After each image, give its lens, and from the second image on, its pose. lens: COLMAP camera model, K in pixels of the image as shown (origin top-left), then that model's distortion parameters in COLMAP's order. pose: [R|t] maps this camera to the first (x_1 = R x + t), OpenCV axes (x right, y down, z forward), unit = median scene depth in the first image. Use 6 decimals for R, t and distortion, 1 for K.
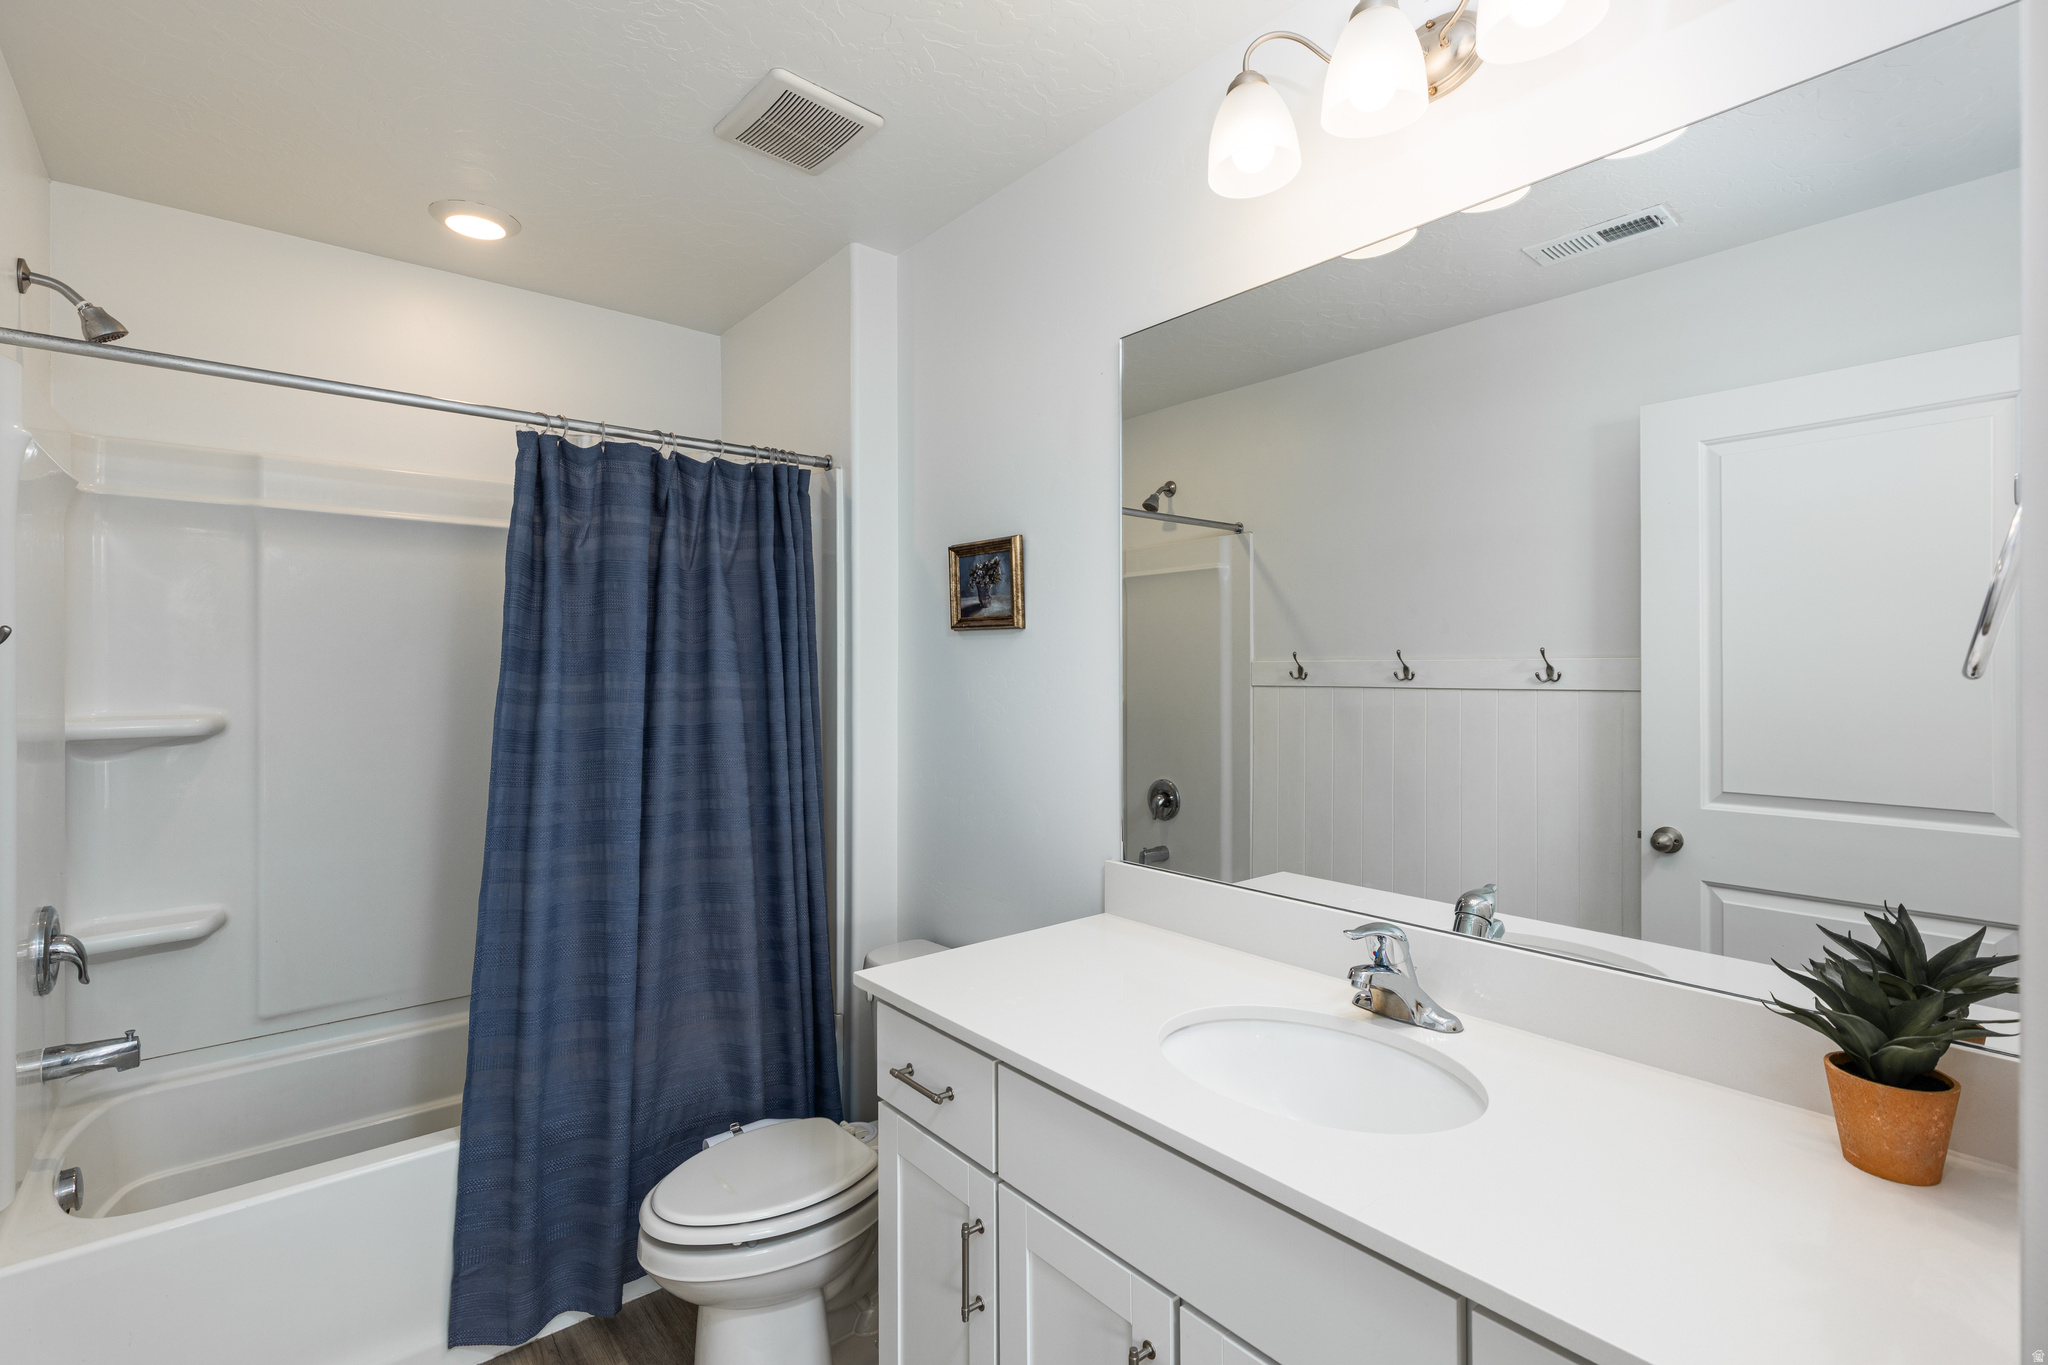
lens RADIAL K [[932.5, 0, 1026.2], [0, 932.5, 670.9], [0, 0, 1]] dist [0.003379, 0.000055]
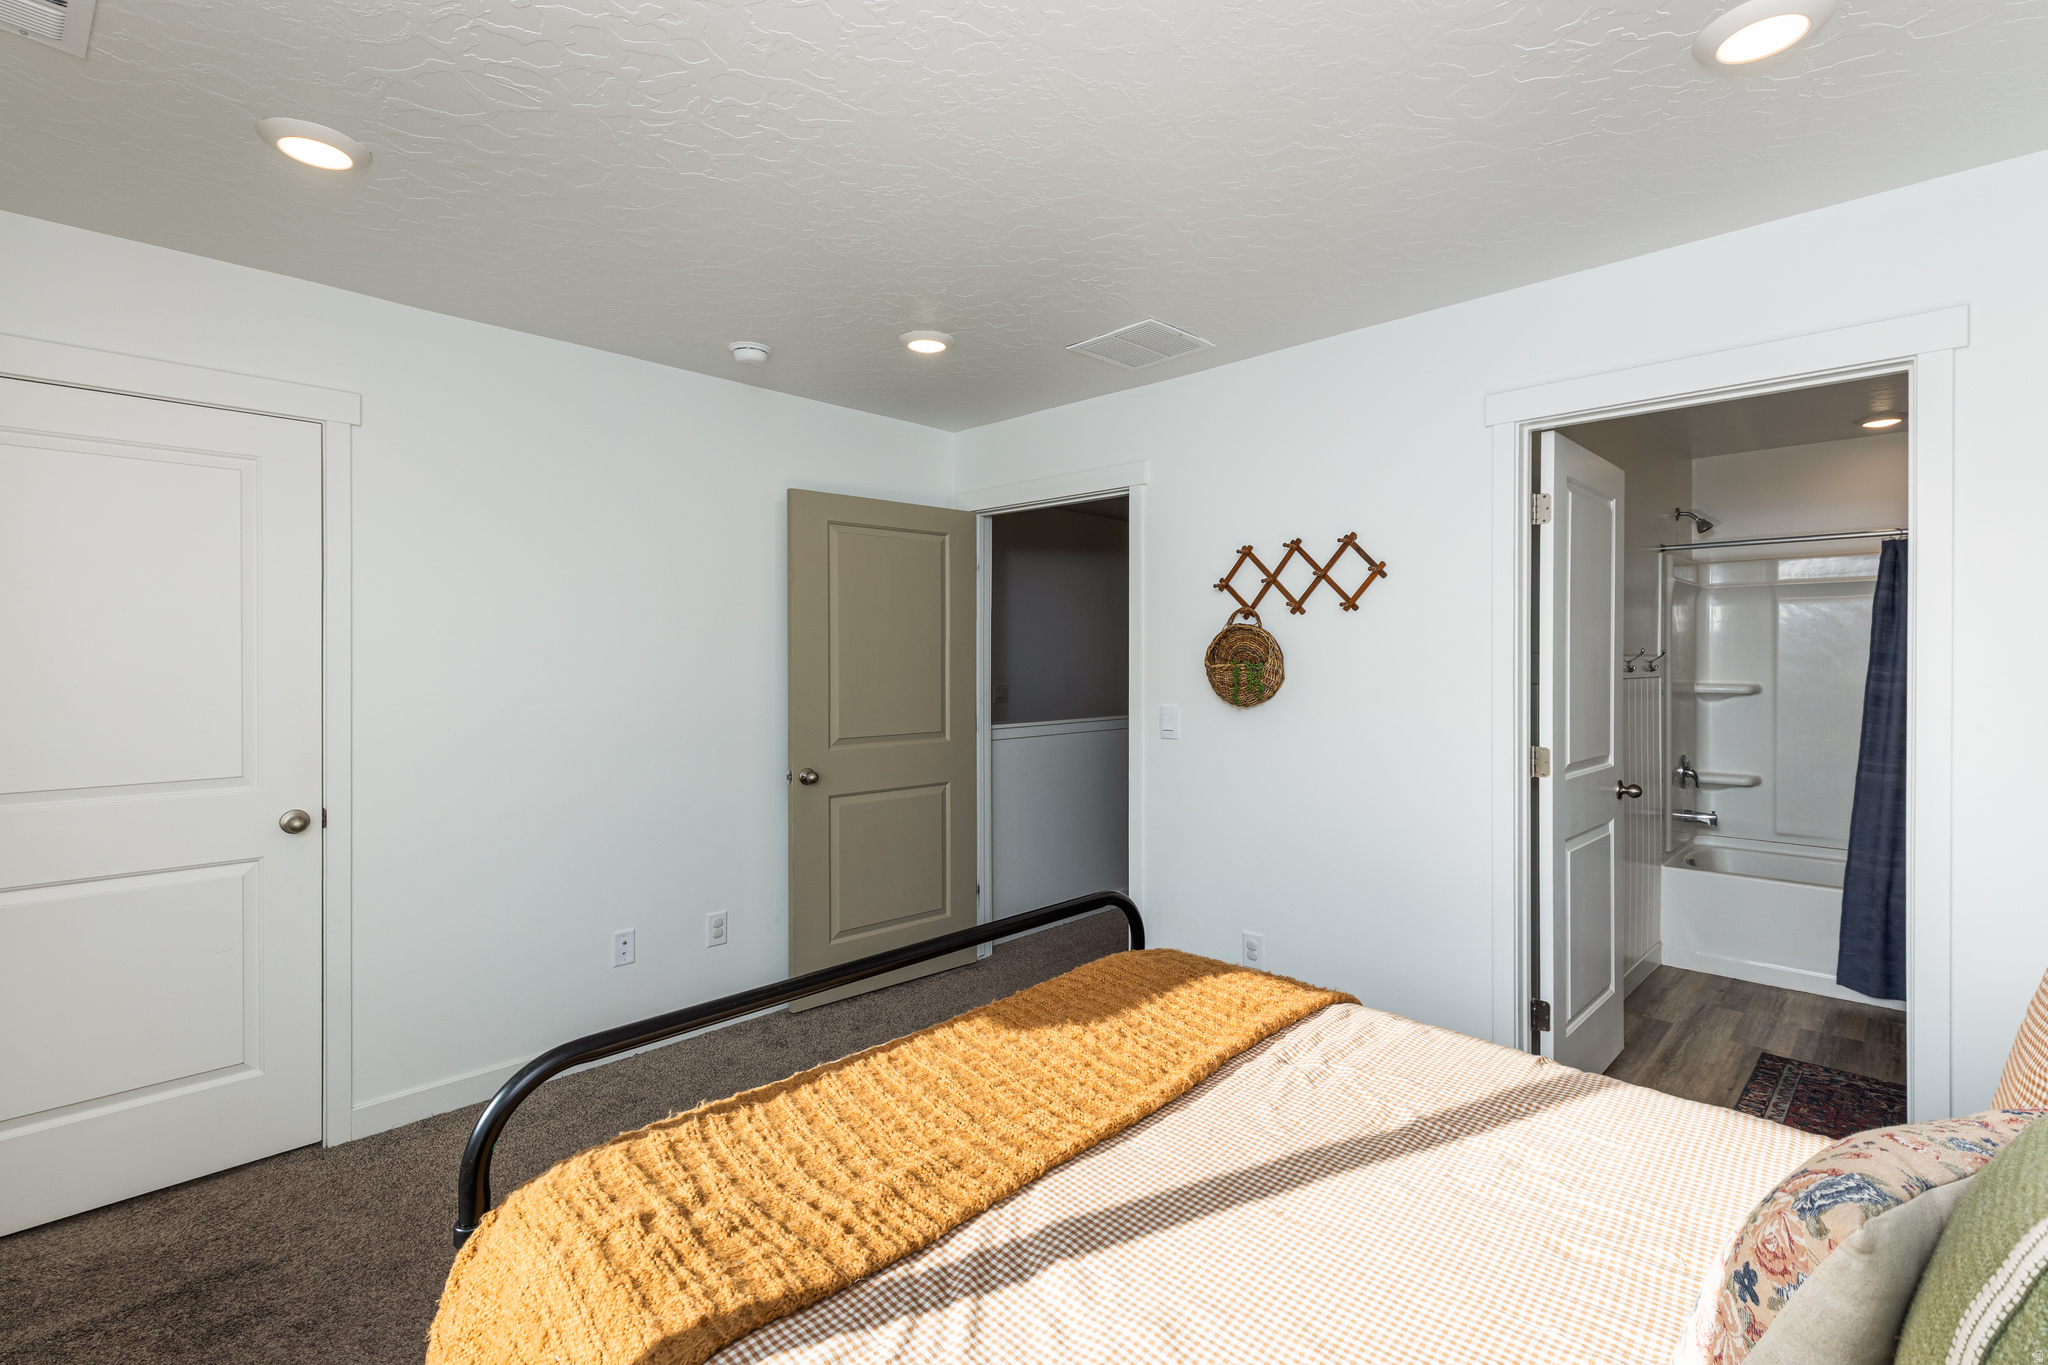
lens RADIAL K [[928.1, 0, 1050.3], [0, 928.1, 673.9], [0, 0, 1]] dist [0.009351, 0.000001]
pose [[0.122065, 0.009509, -0.992477, 1.227895], [0.002836, 0.999947, 0.009929, -0.005785], [0.992518, -0.004026, 0.122032, -0.997695]]
